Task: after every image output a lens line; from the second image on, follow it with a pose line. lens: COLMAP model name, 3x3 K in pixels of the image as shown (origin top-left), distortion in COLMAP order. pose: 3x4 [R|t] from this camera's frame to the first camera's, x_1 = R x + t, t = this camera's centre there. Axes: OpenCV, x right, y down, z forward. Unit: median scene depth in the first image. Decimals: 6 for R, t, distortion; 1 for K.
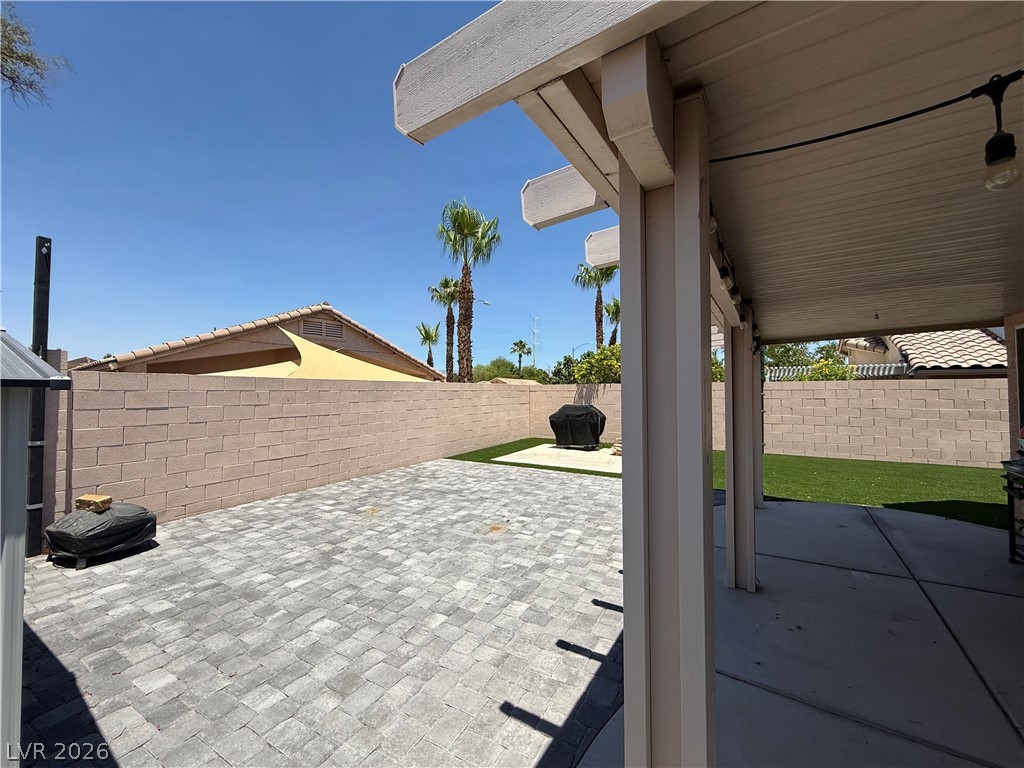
lens RADIAL K [[408.9, 0, 508.6], [0, 408.9, 385.3], [0, 0, 1]] dist [0.000177, -0.000182]
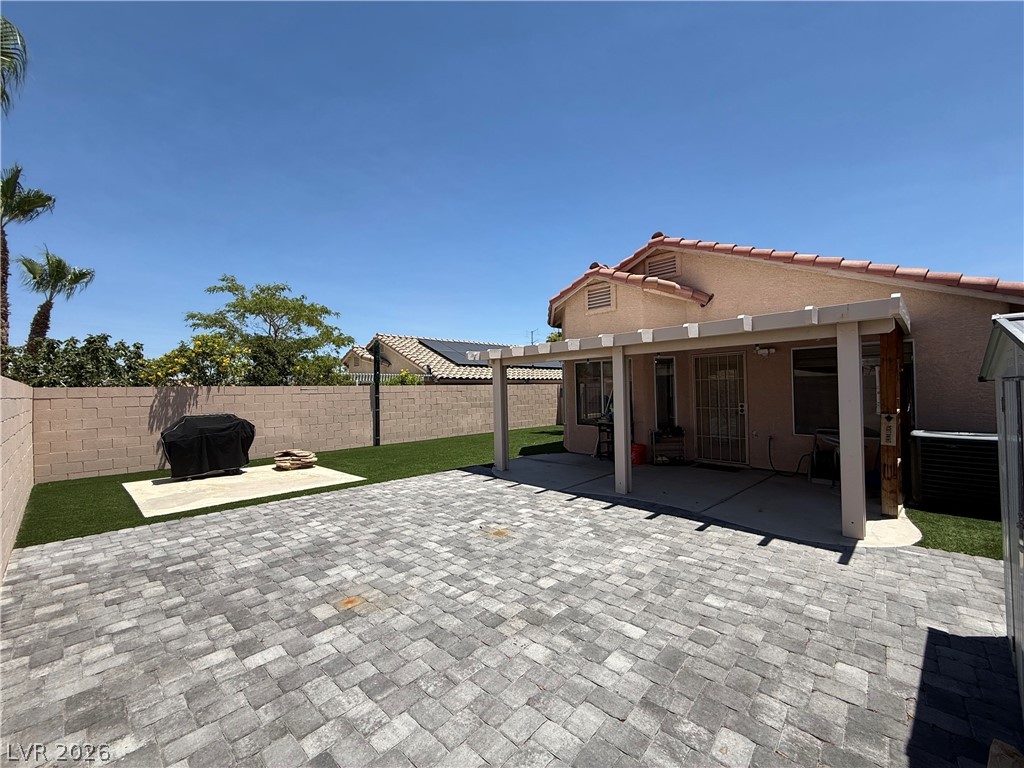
lens RADIAL K [[408.9, 0, 508.6], [0, 408.9, 385.3], [0, 0, 1]] dist [0.000177, -0.000182]
pose [[0.230366, 0.010585, 0.973046, -1.011384], [0.003090, 0.999928, -0.011609, 0.012266], [-0.973099, 0.005681, 0.230317, 0.784937]]
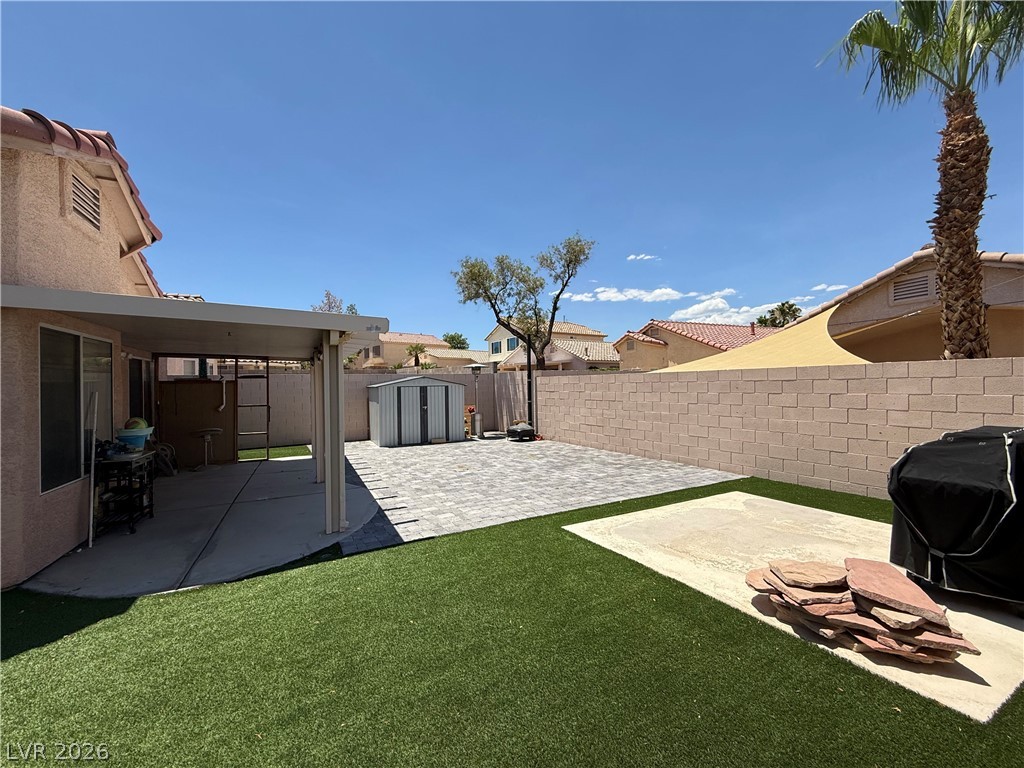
lens RADIAL K [[408.9, 0, 508.6], [0, 408.9, 385.3], [0, 0, 1]] dist [0.000177, -0.000182]
pose [[-0.499145, 0.015066, -0.866387, 1.399361], [0.032444, 0.999473, -0.001312, 0.017760], [0.865911, -0.028764, -0.499371, 2.118226]]
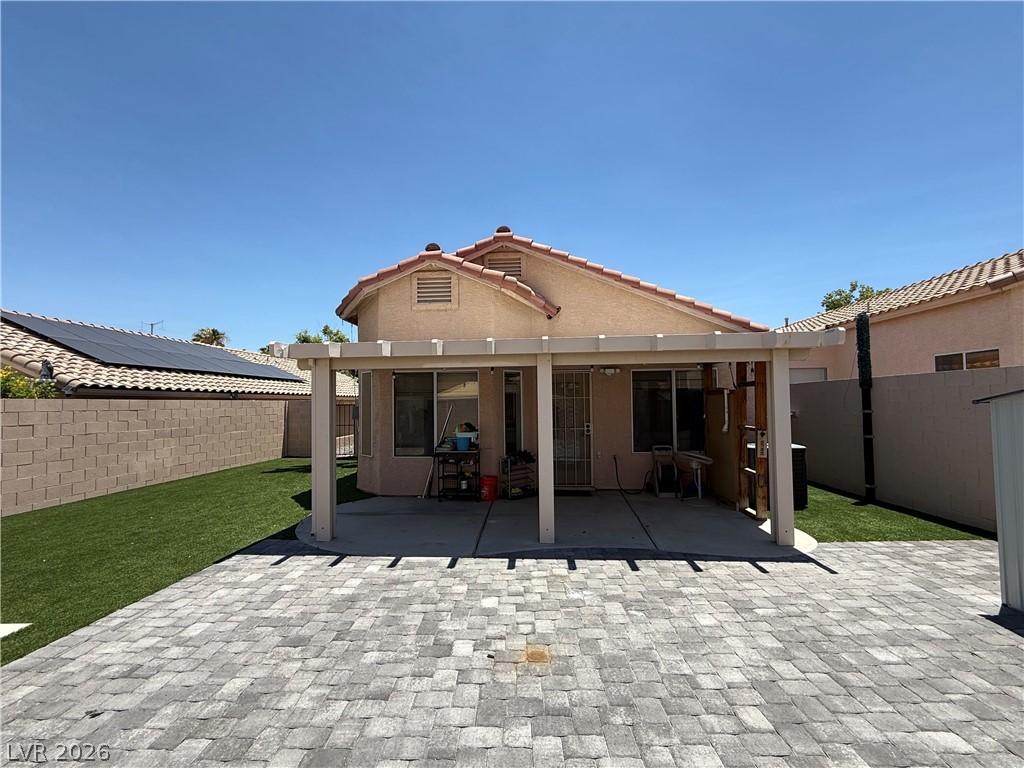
lens RADIAL K [[459.1, 0, 510.9], [0, 459.1, 386.2], [0, 0, 1]] dist [-0.000361, 0.000019]
pose [[-0.483172, 0.041888, 0.874523, -0.605524], [-0.000143, 0.998851, -0.047921, 0.009832], [-0.875526, -0.023279, -0.482610, 1.398737]]
